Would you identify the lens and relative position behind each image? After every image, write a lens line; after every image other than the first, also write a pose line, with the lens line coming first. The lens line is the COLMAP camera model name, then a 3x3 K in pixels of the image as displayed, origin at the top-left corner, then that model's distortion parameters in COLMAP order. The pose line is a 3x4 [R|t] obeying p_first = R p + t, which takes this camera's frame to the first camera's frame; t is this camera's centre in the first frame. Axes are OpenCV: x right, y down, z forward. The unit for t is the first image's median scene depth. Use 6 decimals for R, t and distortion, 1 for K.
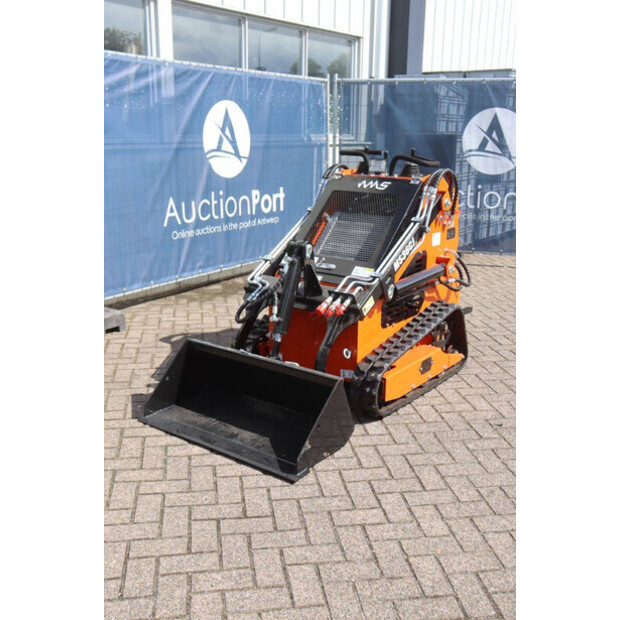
lens RADIAL K [[693.6, 0, 310.0], [0, 693.6, 310.0], [0, 0, 1]] dist [-0.025426, 0.017357]
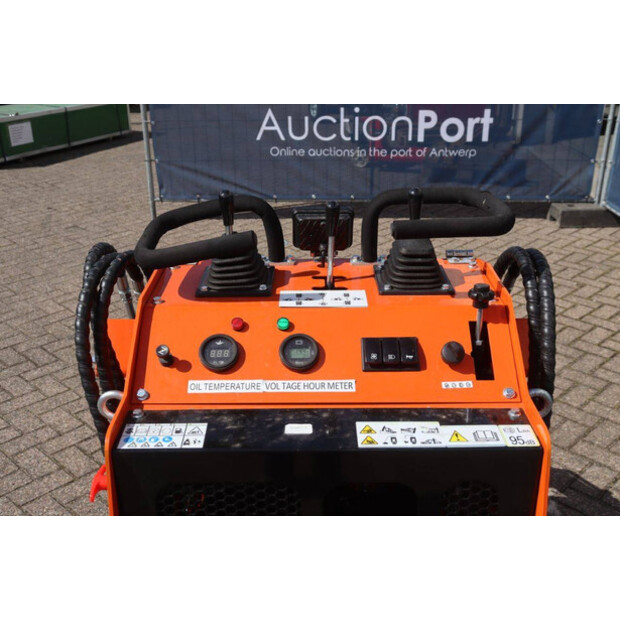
lens RADIAL K [[719.6, 0, 310.0], [0, 719.6, 310.0], [0, 0, 1]] dist [-0.015272, -0.018229]
pose [[-0.805759, 0.226904, -0.547052, 0.286221], [-0.158708, 0.807185, 0.568563, -0.356943], [0.570582, 0.544946, -0.614386, 1.194887]]
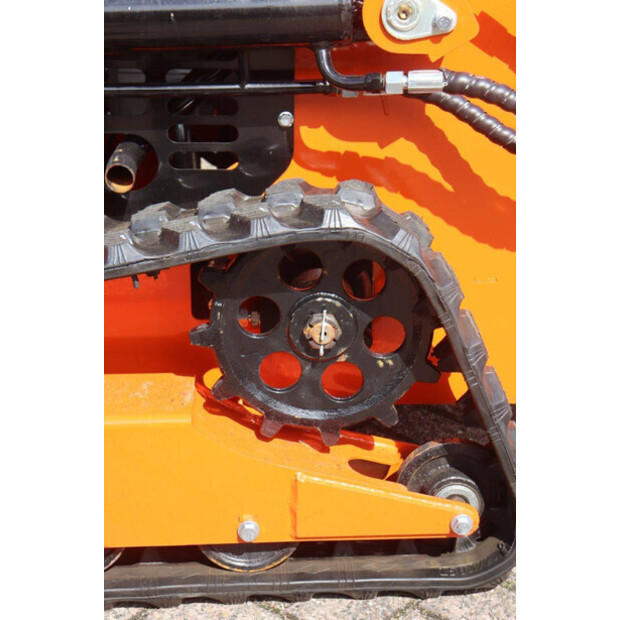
lens RADIAL K [[1287.3, 0, 310.0], [0, 1287.3, 310.0], [0, 0, 1]] dist [0.282166, 0.047766]
pose [[0.638238, 0.258432, -0.725166, 0.440379], [-0.195338, 0.965507, 0.172162, -0.037773], [0.744645, 0.031772, 0.666704, 0.768465]]
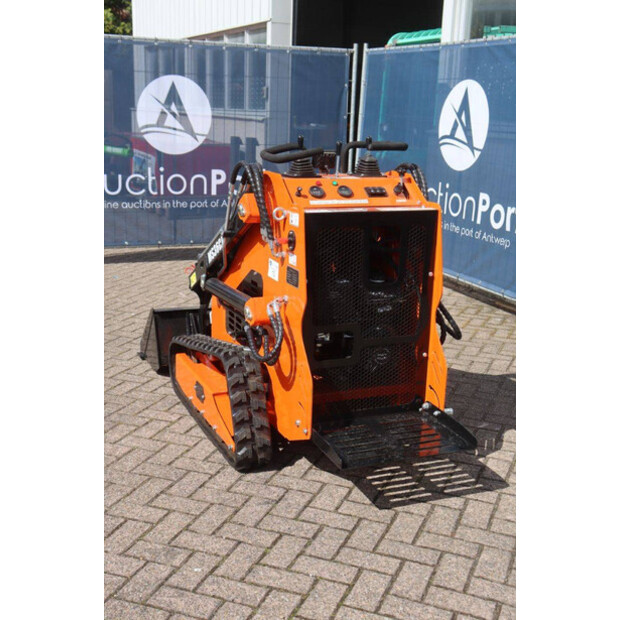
lens RADIAL K [[825.5, 0, 310.0], [0, 825.5, 310.0], [0, 0, 1]] dist [0.027776, 0.032836]
pose [[-0.501068, 0.178131, -0.846877, 0.855546], [-0.258591, 0.903060, 0.342948, -0.352518], [0.825870, 0.390834, -0.406431, 1.376957]]
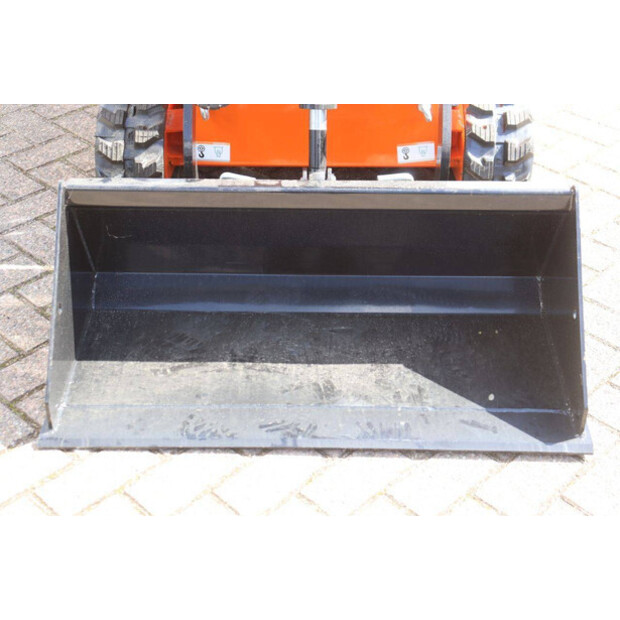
lens RADIAL K [[1028.0, 0, 311.2], [0, 1028.0, 297.5], [0, 0, 1]] dist [0.156924, 0.006140]
pose [[0.805857, -0.348931, 0.478374, -0.312609], [0.150027, 0.901876, 0.405106, -0.092668], [-0.572788, -0.254688, 0.779133, 0.441403]]
